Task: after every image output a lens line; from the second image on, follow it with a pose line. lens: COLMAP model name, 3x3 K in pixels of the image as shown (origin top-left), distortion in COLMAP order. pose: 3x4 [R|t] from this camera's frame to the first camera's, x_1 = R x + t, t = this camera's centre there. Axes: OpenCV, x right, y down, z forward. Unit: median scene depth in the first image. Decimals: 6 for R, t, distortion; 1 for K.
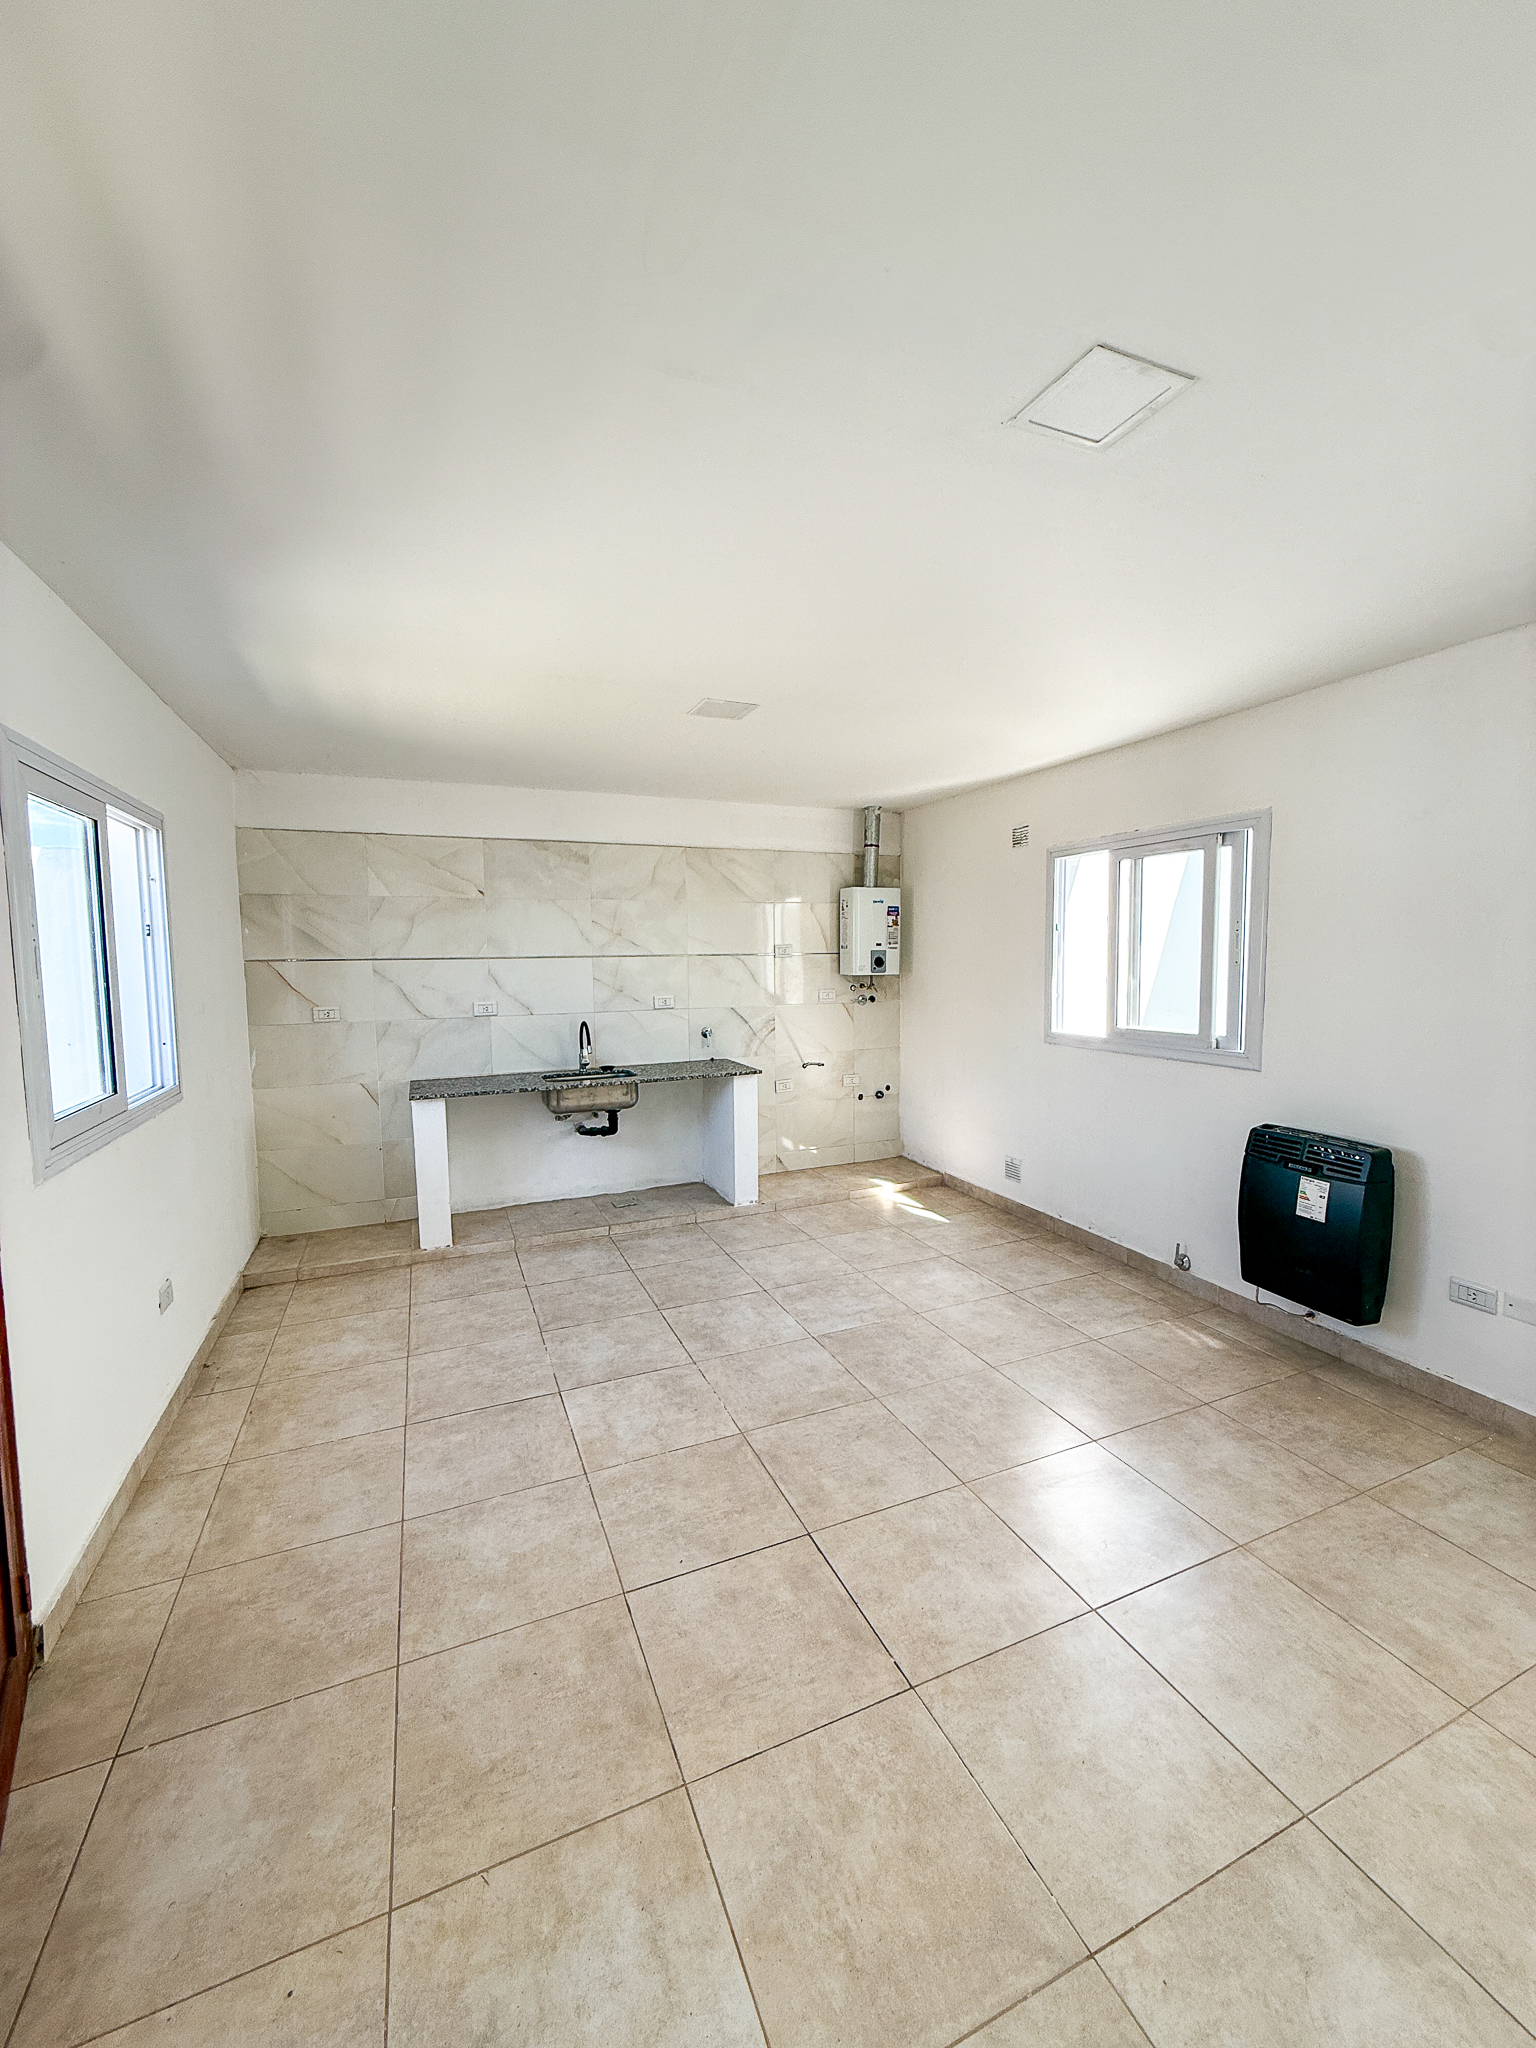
lens RADIAL K [[824.9, 0, 770.2], [0, 824.9, 1018.4], [0, 0, 1]] dist [0.015347, 0.000027]
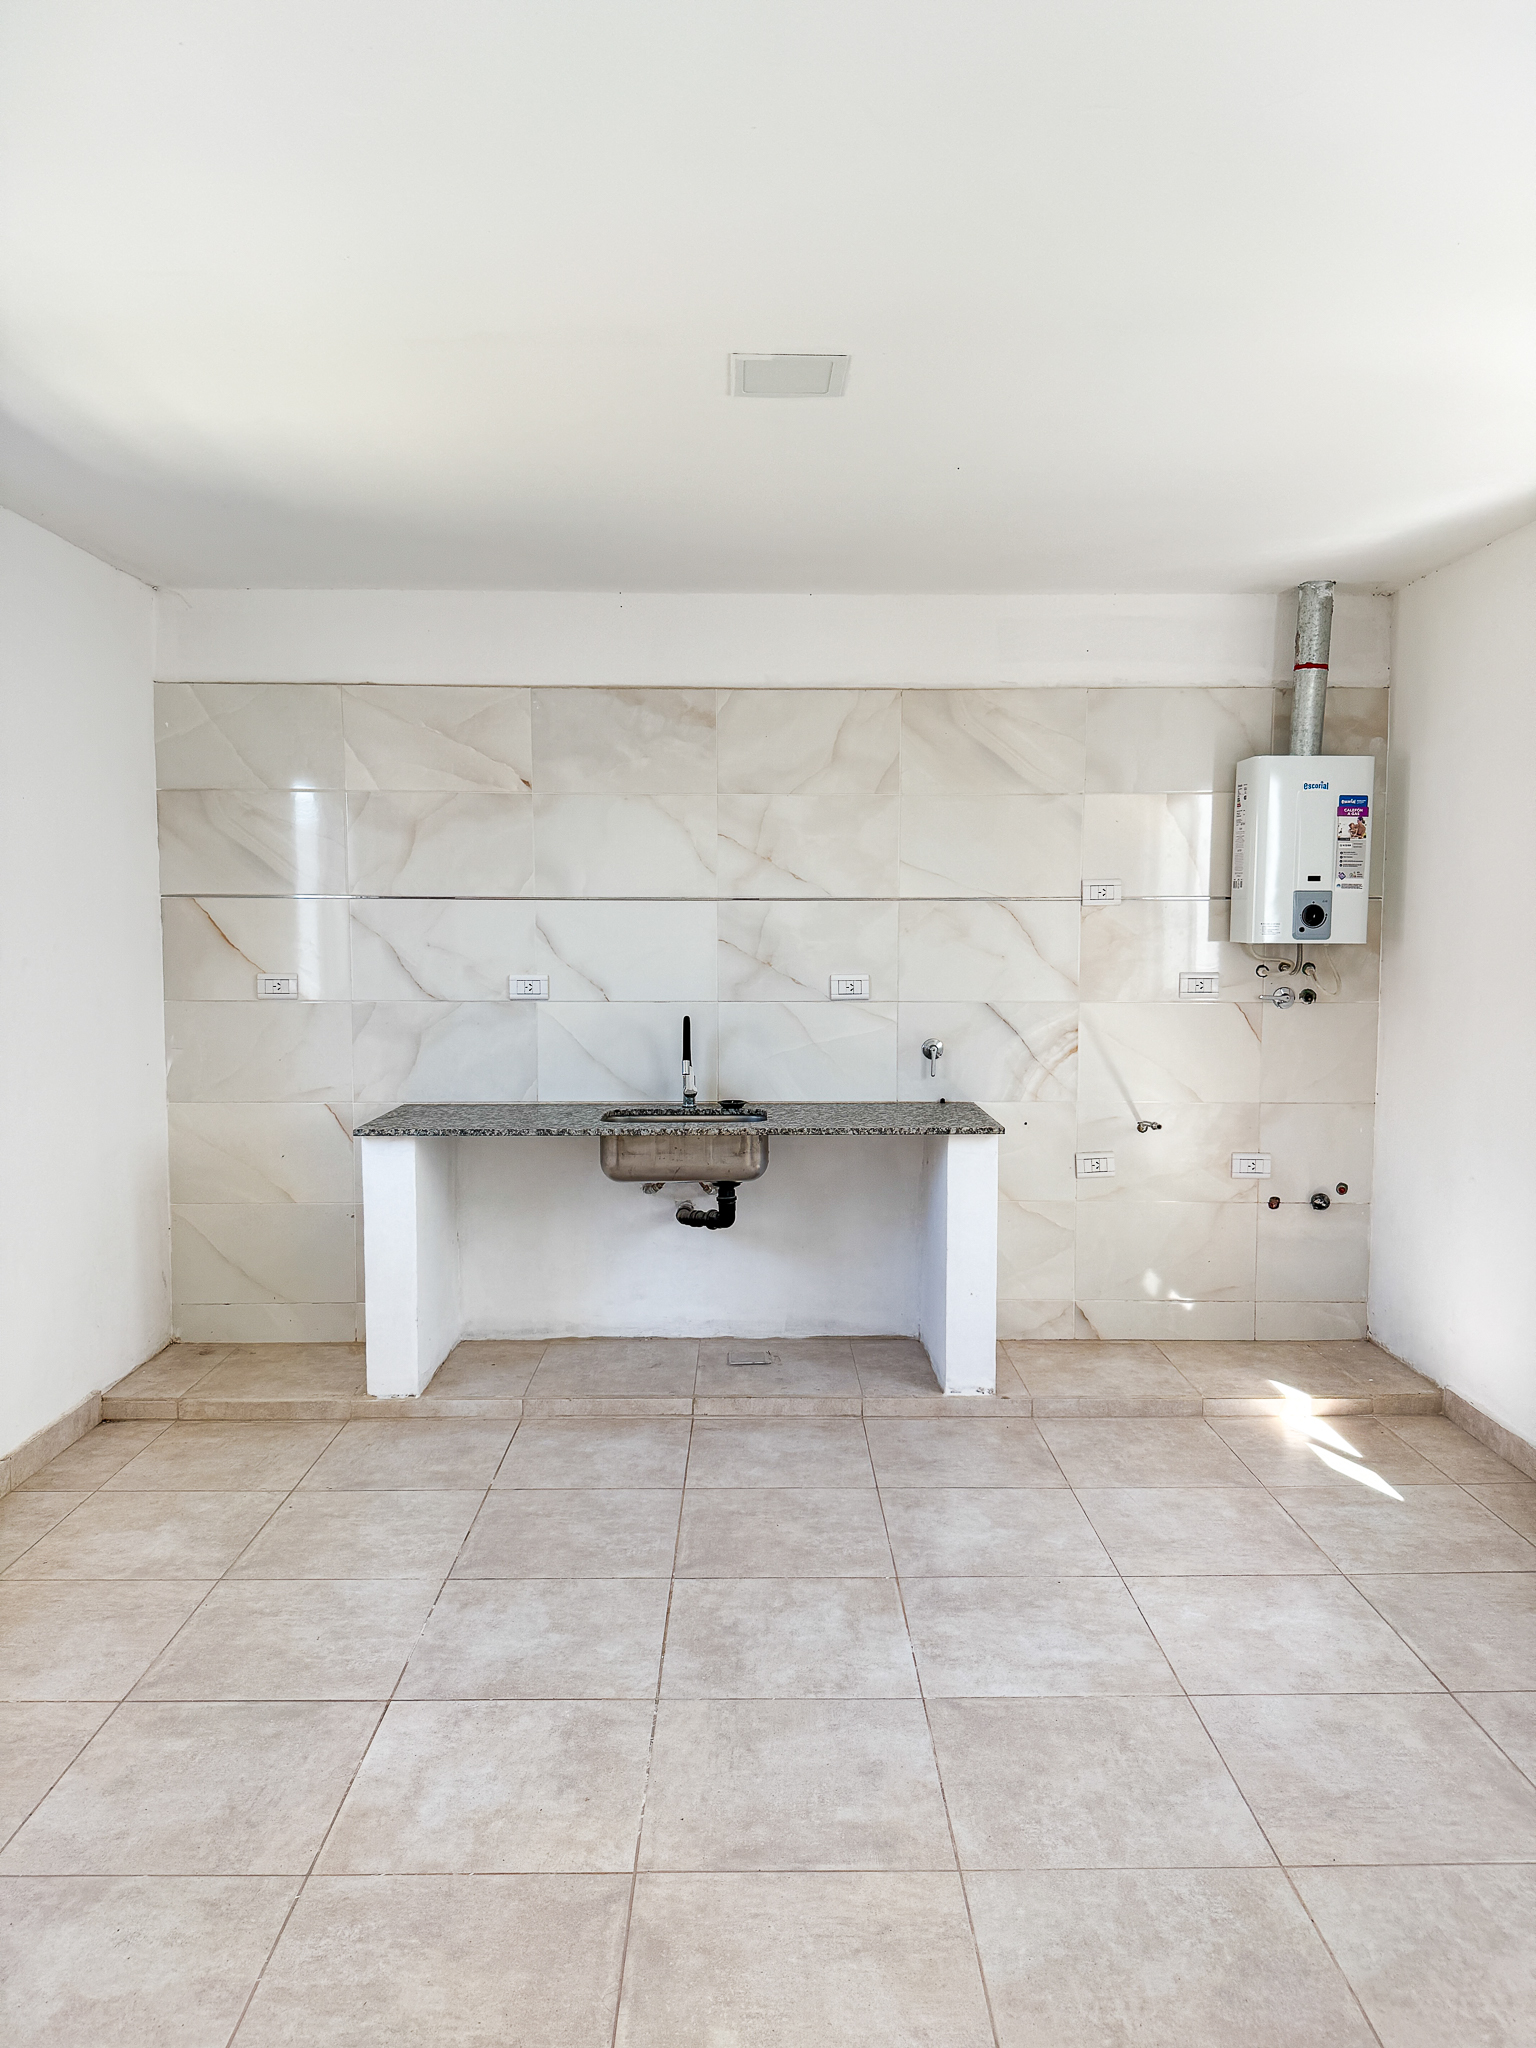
lens RADIAL K [[1443.4, 0, 768.0], [0, 1443.4, 1024.0], [0, 0, 1]] dist [0.148422, -0.250325]
pose [[0.923255, 0.039696, -0.382130, 0.189053], [-0.042737, 0.999086, 0.000530, 0.006189], [0.381802, 0.015841, 0.924108, 0.134040]]
